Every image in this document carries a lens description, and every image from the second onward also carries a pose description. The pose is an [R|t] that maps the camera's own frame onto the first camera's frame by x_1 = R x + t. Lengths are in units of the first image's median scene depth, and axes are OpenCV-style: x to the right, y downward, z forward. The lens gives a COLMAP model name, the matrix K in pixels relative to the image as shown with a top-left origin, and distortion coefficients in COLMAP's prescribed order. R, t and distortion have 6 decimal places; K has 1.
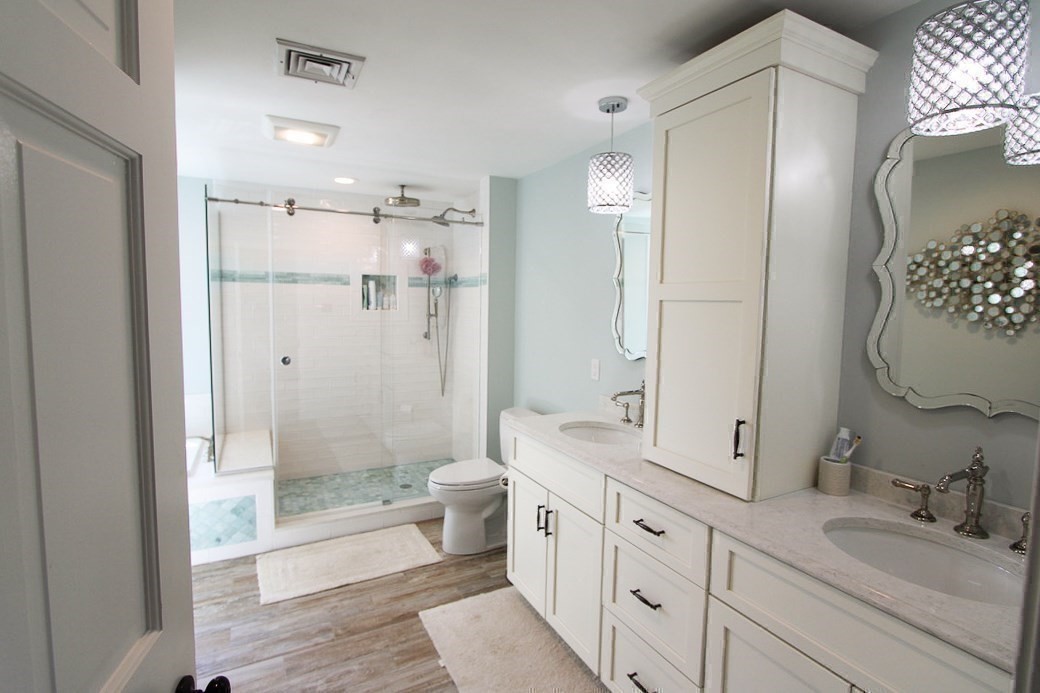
lens RADIAL K [[508.5, 0, 520.0], [0, 508.5, 346.5], [0, 0, 1]] dist [-0.018730, 0.000387]
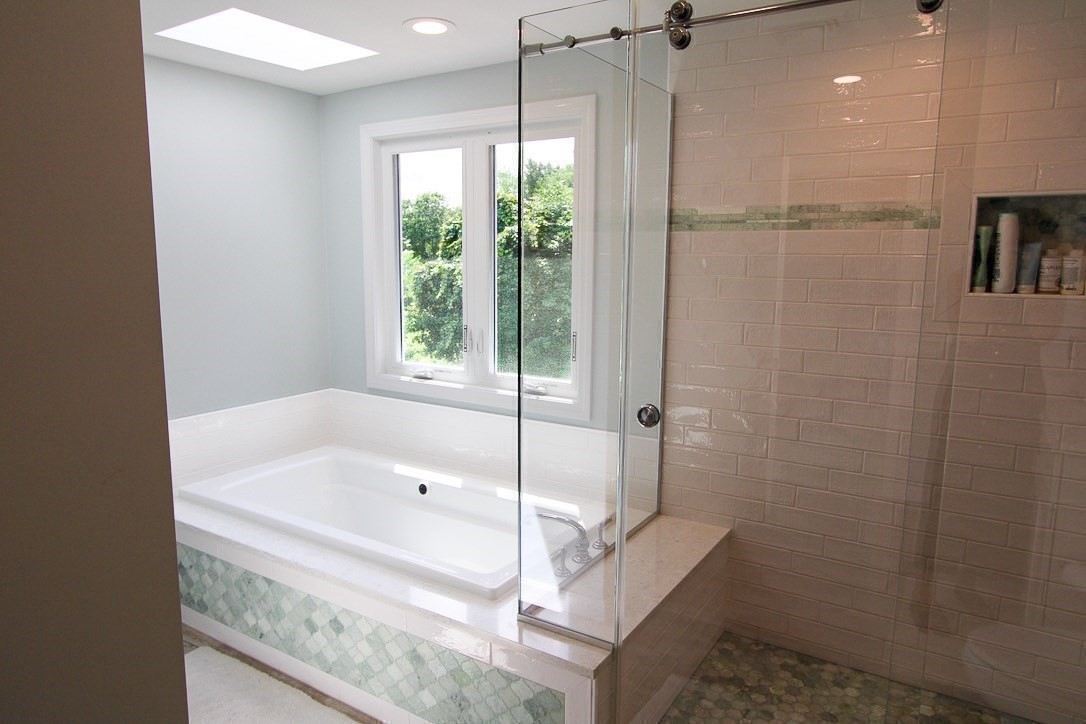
lens RADIAL K [[704.0, 0, 543.0], [0, 704.0, 362.0], [0, 0, 1]] dist [-0.001659, -0.001133]
pose [[0.502179, 0.115210, -0.857055, -0.014292], [-0.074603, 0.993162, 0.089794, -0.044997], [0.861540, 0.018846, 0.507340, 0.471902]]
